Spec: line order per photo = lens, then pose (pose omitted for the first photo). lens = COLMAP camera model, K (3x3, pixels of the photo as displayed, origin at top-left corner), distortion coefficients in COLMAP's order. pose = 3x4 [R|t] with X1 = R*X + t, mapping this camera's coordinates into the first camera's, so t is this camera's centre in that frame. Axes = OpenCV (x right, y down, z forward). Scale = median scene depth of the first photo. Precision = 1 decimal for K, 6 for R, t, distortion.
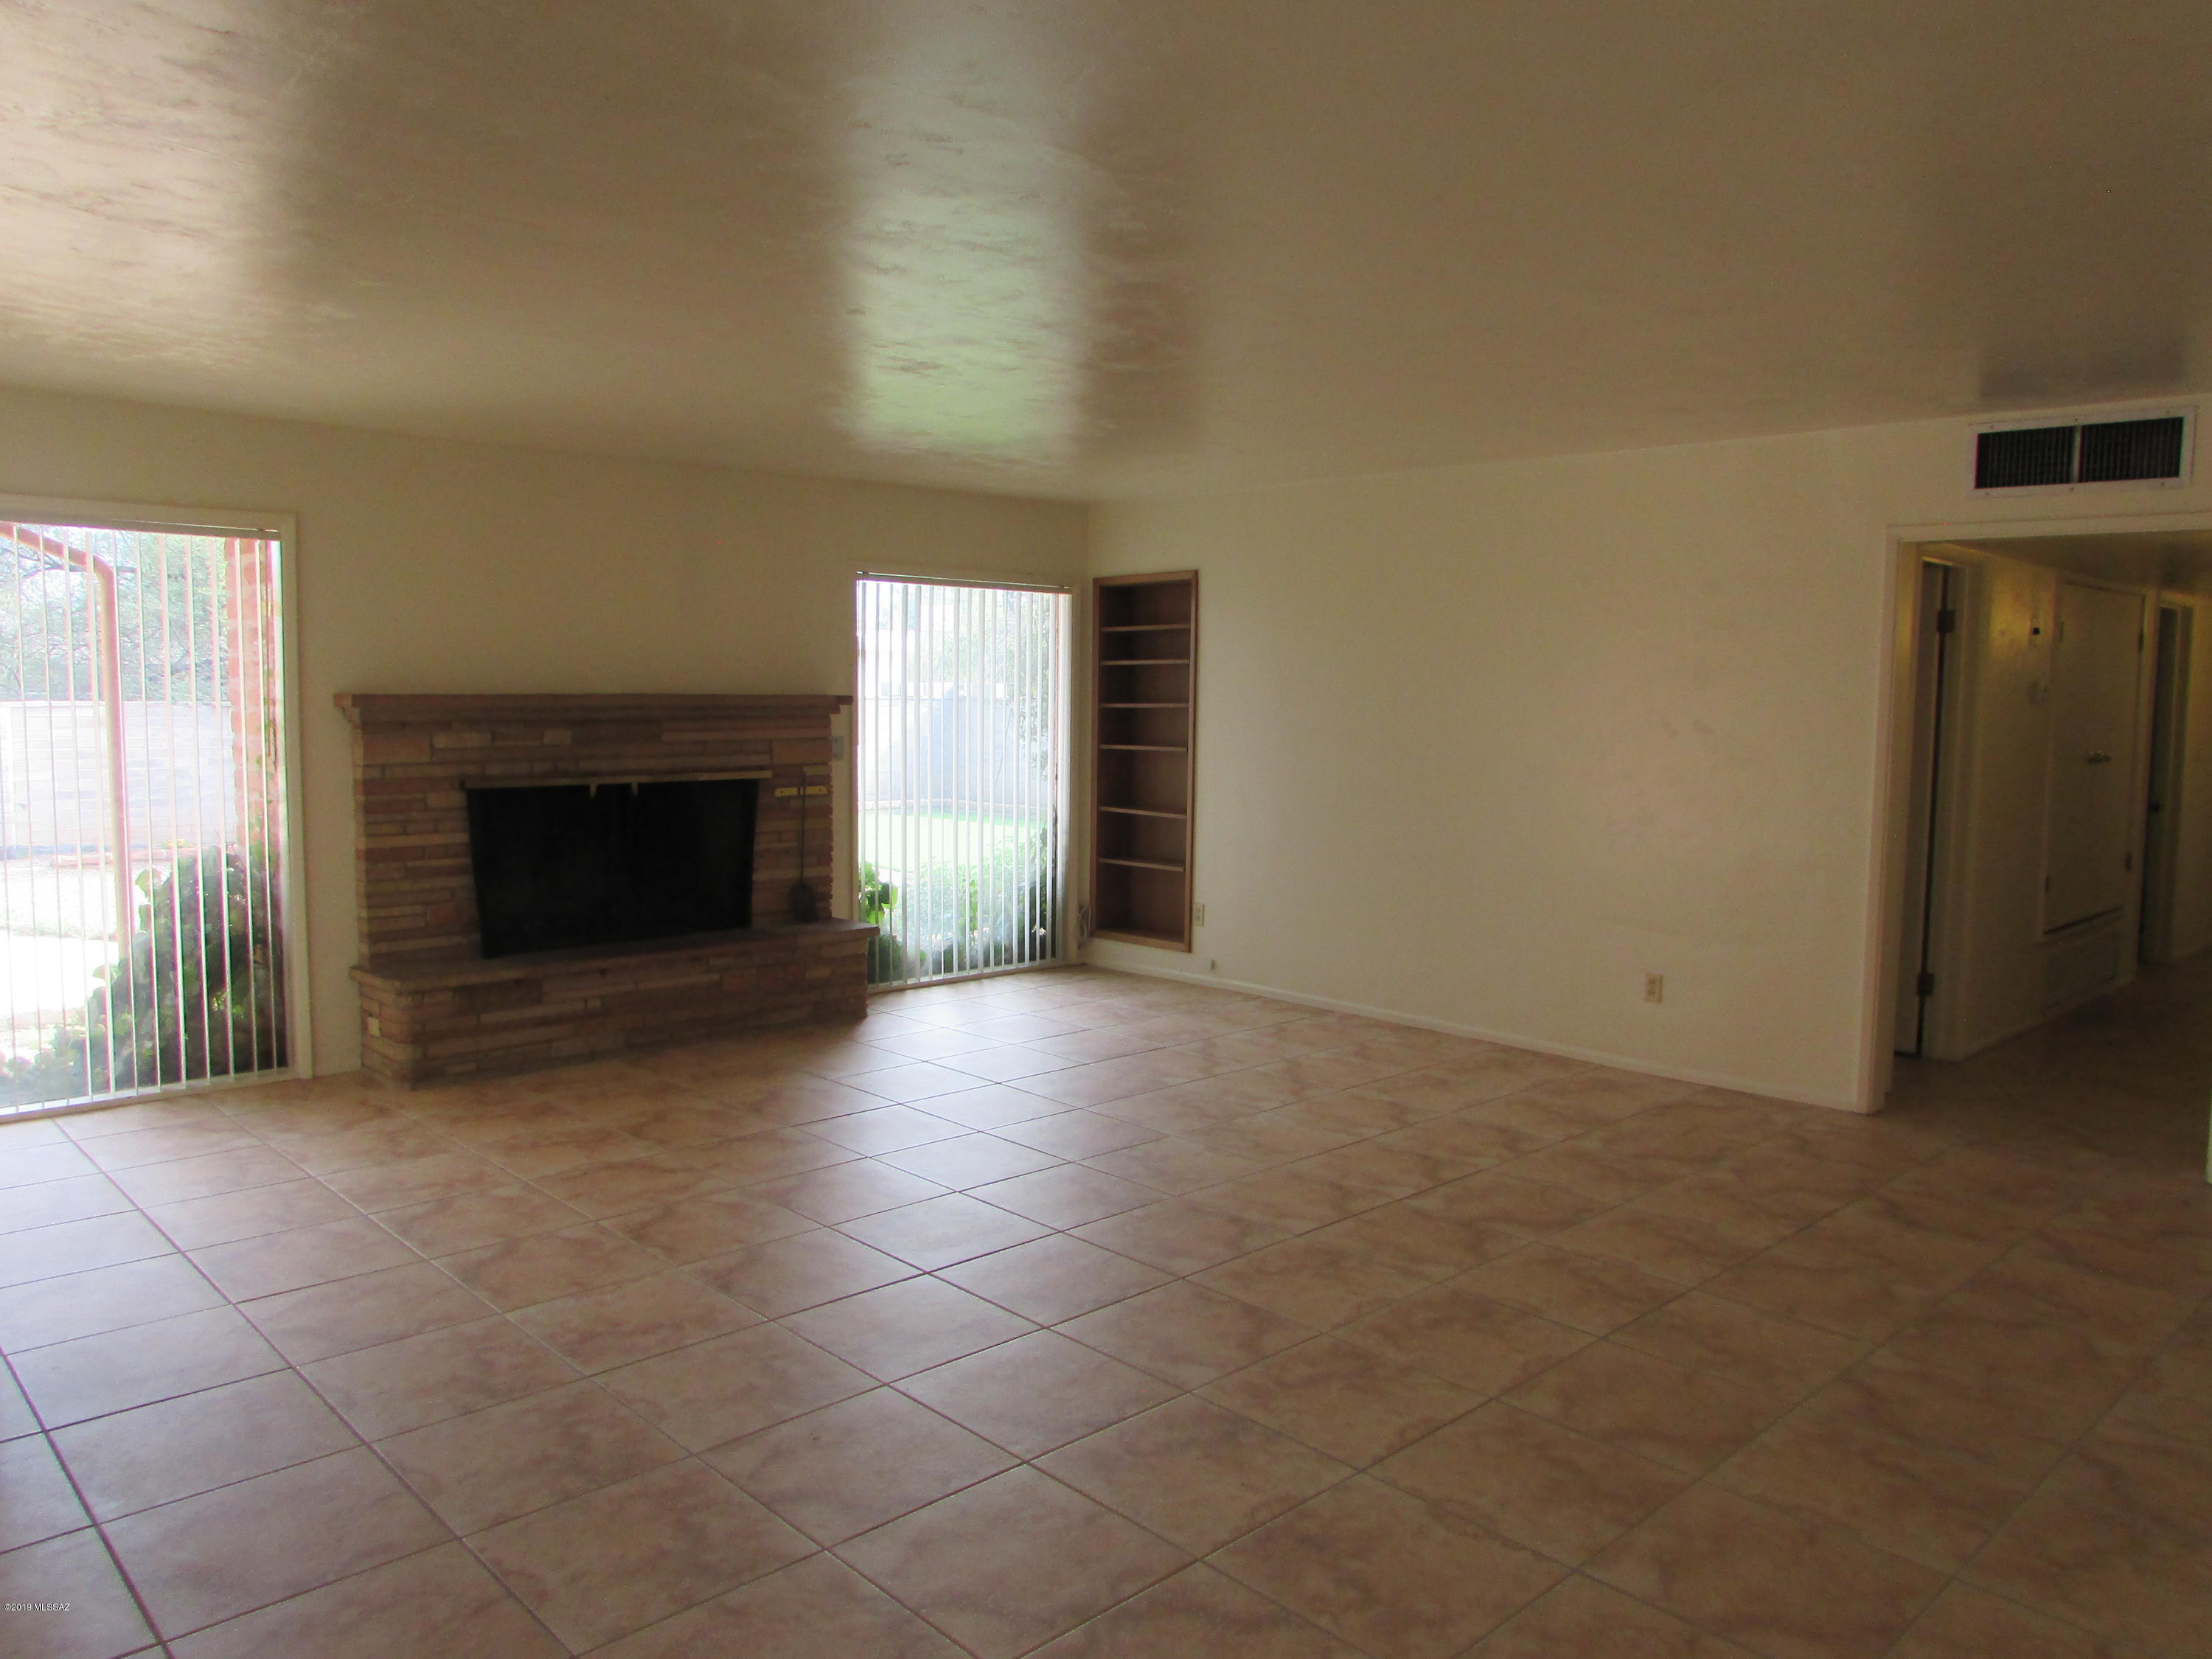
lens RADIAL K [[1577.0, 0, 1106.0], [0, 1577.0, 829.5], [0, 0, 1]] dist [-0.027371, 0.010279]
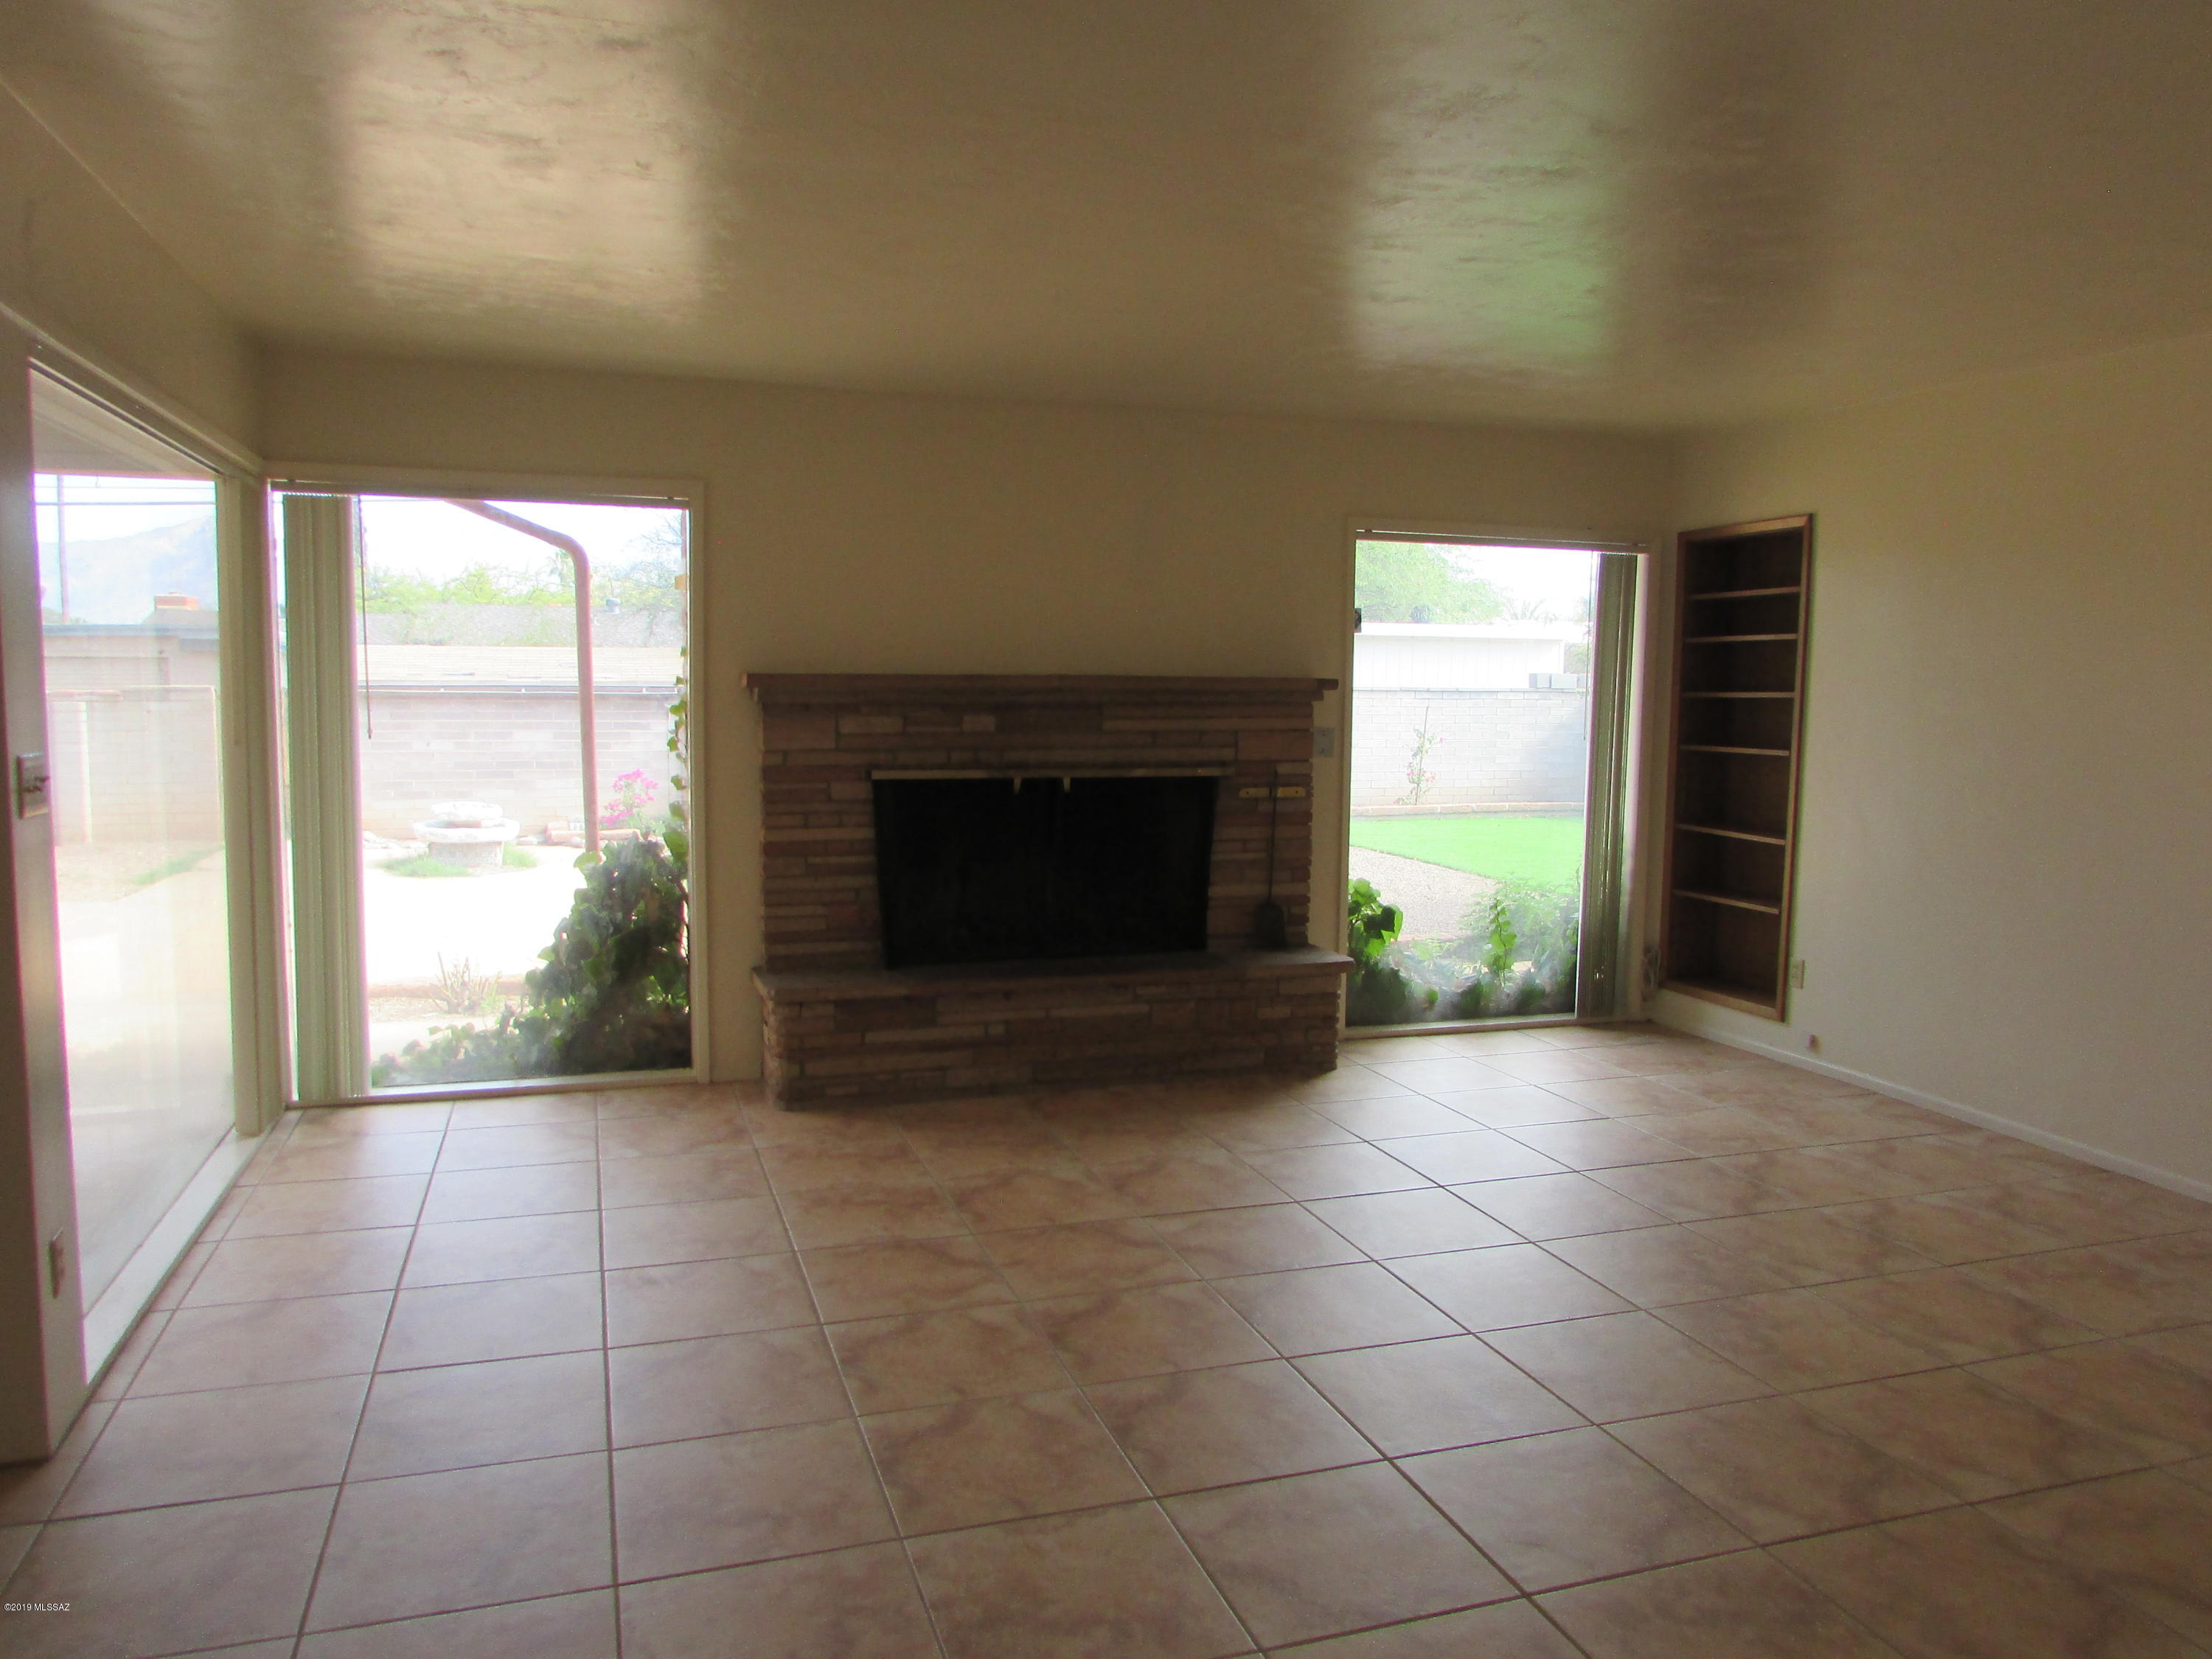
lens RADIAL K [[1577.0, 0, 1106.0], [0, 1577.0, 829.5], [0, 0, 1]] dist [-0.027371, 0.010279]
pose [[0.905497, 0.040437, -0.422422, 0.094116], [-0.039330, 0.999162, 0.011338, -0.012370], [0.422527, 0.006347, 0.906328, 0.232983]]
